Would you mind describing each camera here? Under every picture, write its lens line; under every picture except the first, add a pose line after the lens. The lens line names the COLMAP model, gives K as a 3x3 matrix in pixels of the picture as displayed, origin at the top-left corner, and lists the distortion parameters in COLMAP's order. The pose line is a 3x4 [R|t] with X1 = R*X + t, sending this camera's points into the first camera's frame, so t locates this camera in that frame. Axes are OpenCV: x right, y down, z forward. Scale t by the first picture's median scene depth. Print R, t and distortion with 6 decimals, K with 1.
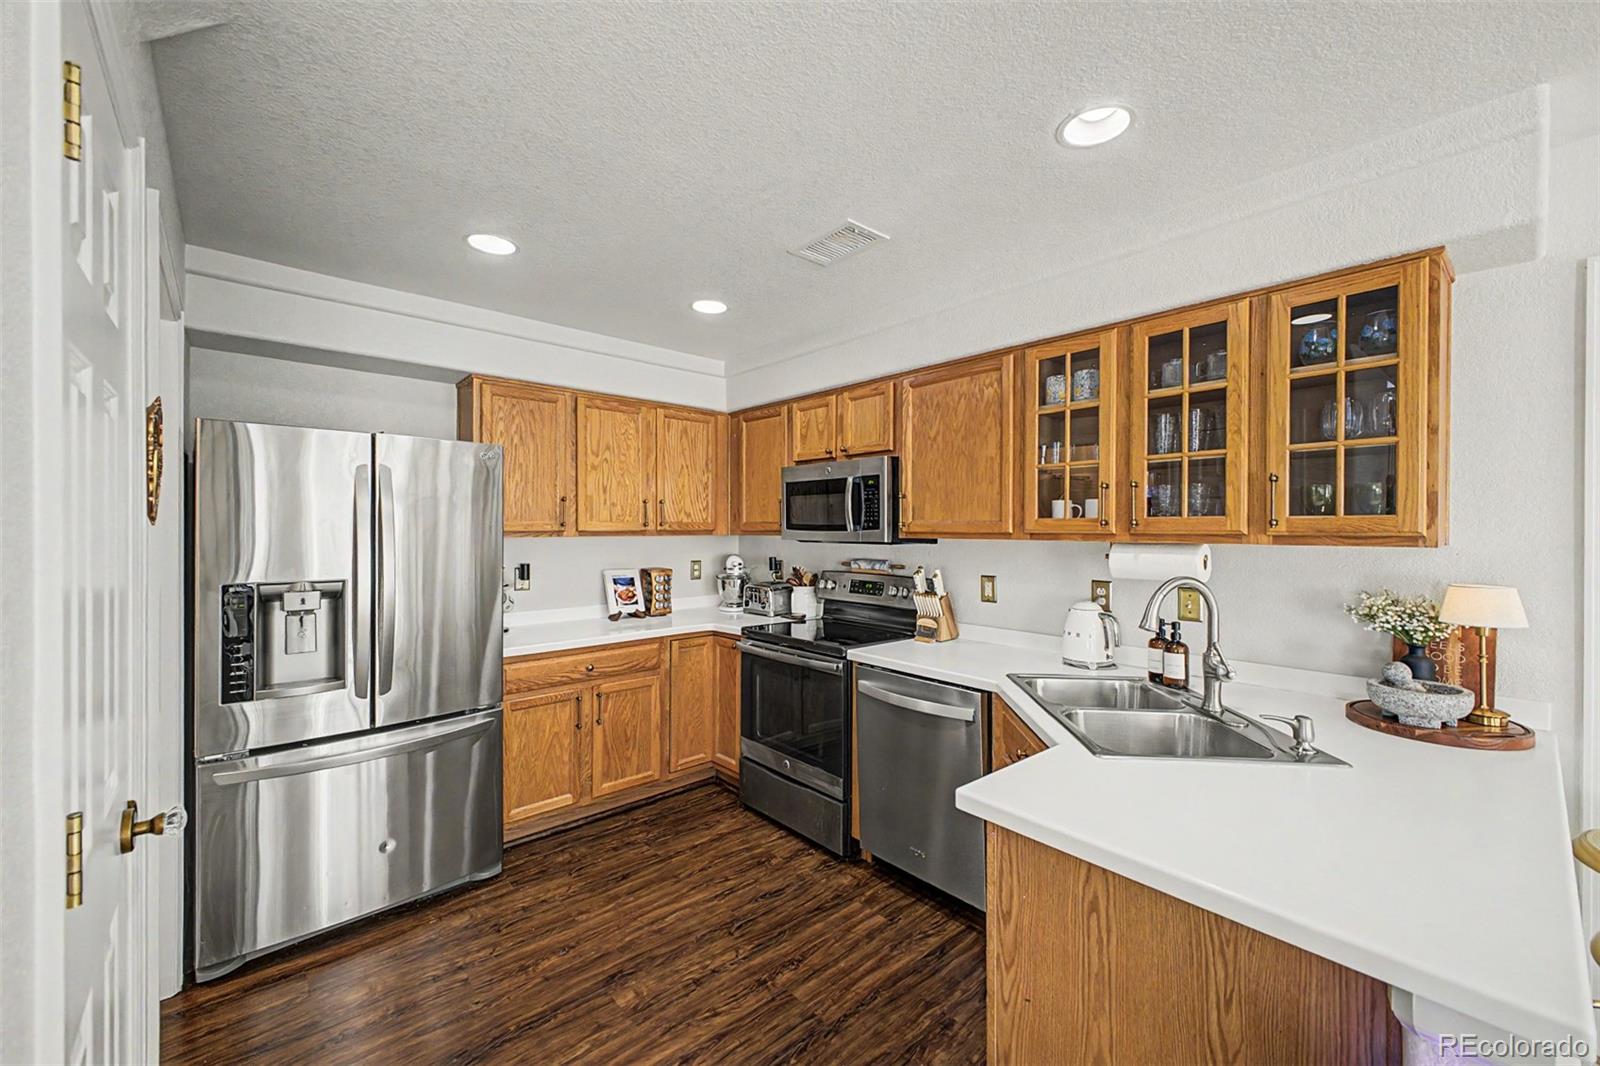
lens RADIAL K [[636.9, 0, 800.9], [0, 636.9, 529.6], [0, 0, 1]] dist [0.013304, -0.002406]
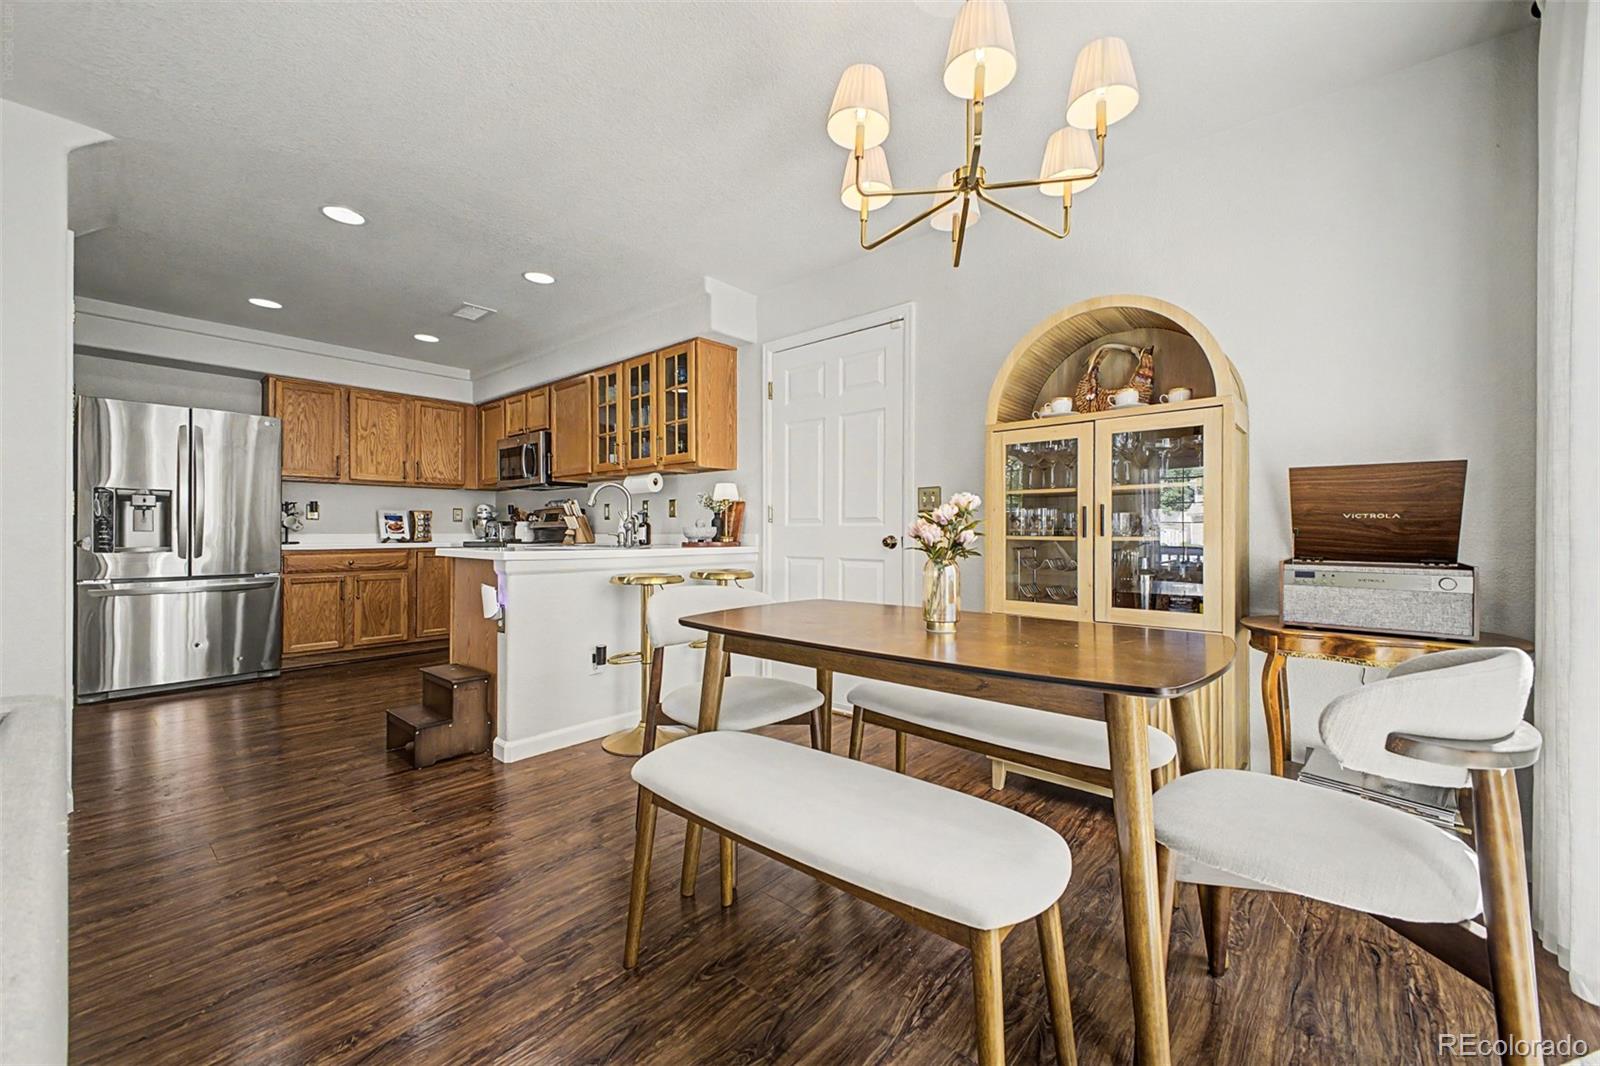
lens RADIAL K [[636.9, 0, 800.8], [0, 636.9, 530.3], [0, 0, 1]] dist [0.013304, -0.002406]
pose [[0.991300, -0.000909, 0.131621, 0.541308], [0.001665, 0.999983, -0.005633, 0.142013], [-0.131613, 0.005803, 0.991284, -0.689343]]
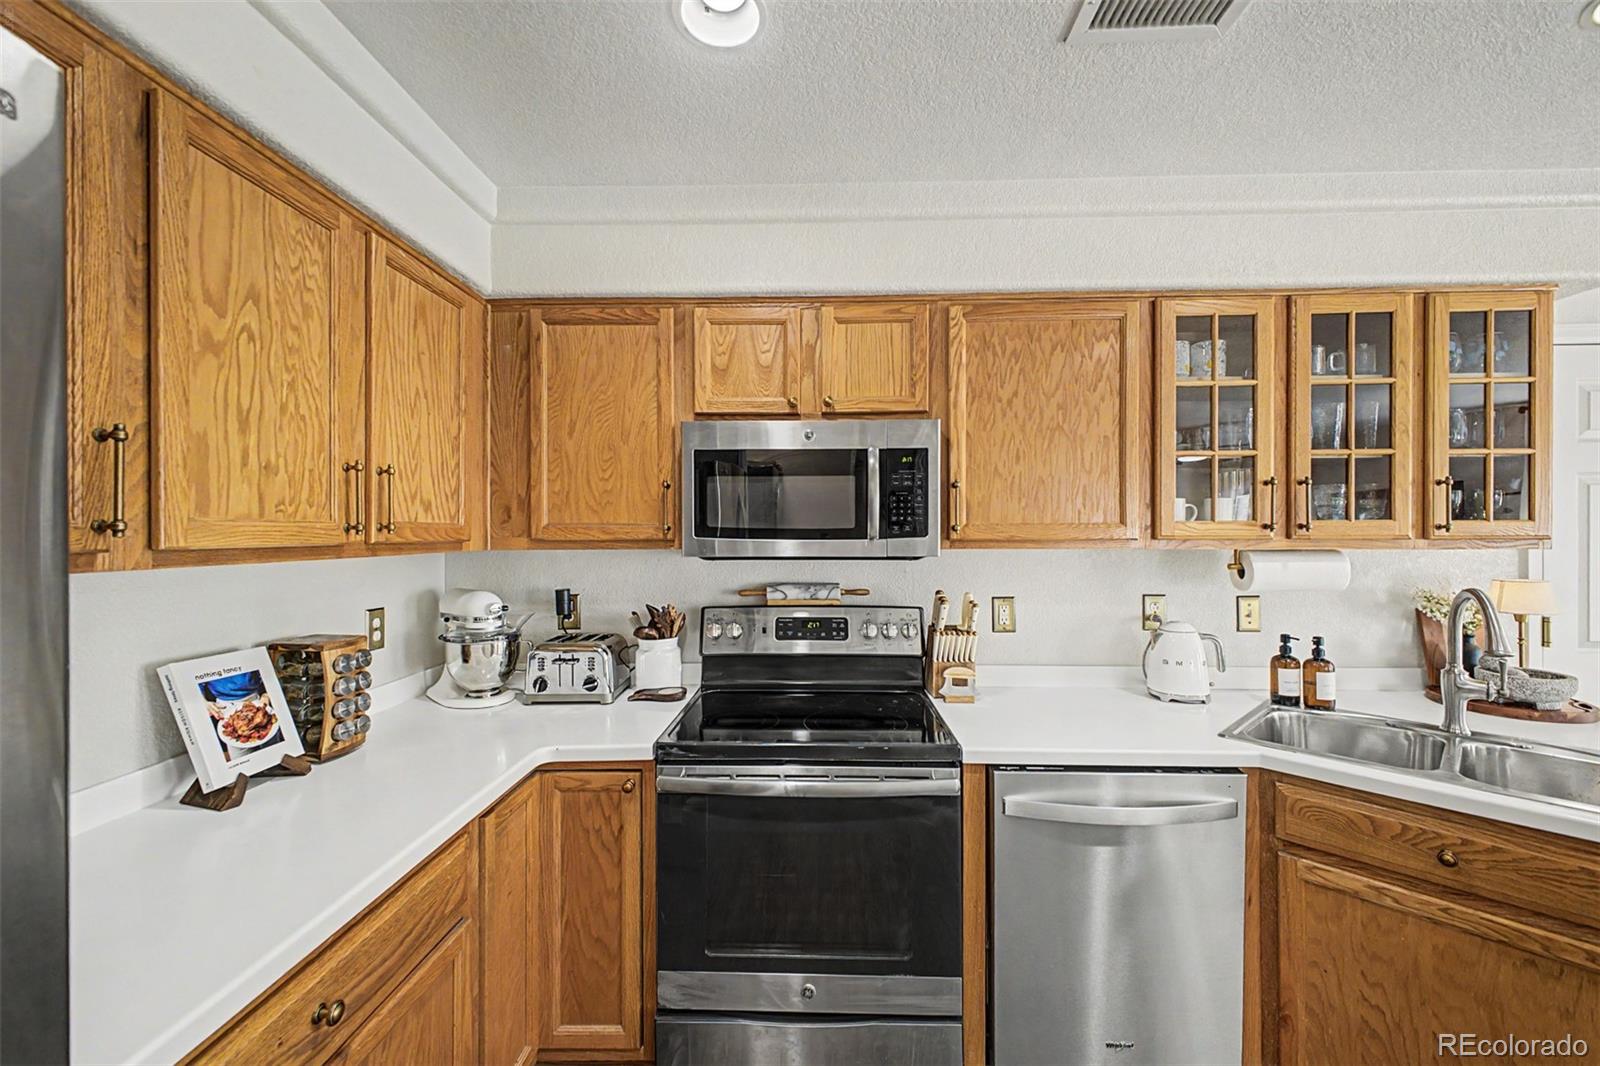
lens RADIAL K [[636.9, 0, 805.9], [0, 636.9, 531.3], [0, 0, 1]] dist [0.013304, -0.002406]
pose [[0.679604, -0.002796, 0.733574, -0.383968], [0.005390, 0.999985, -0.001182, -0.004659], [-0.733560, 0.004757, 0.679609, 0.614085]]
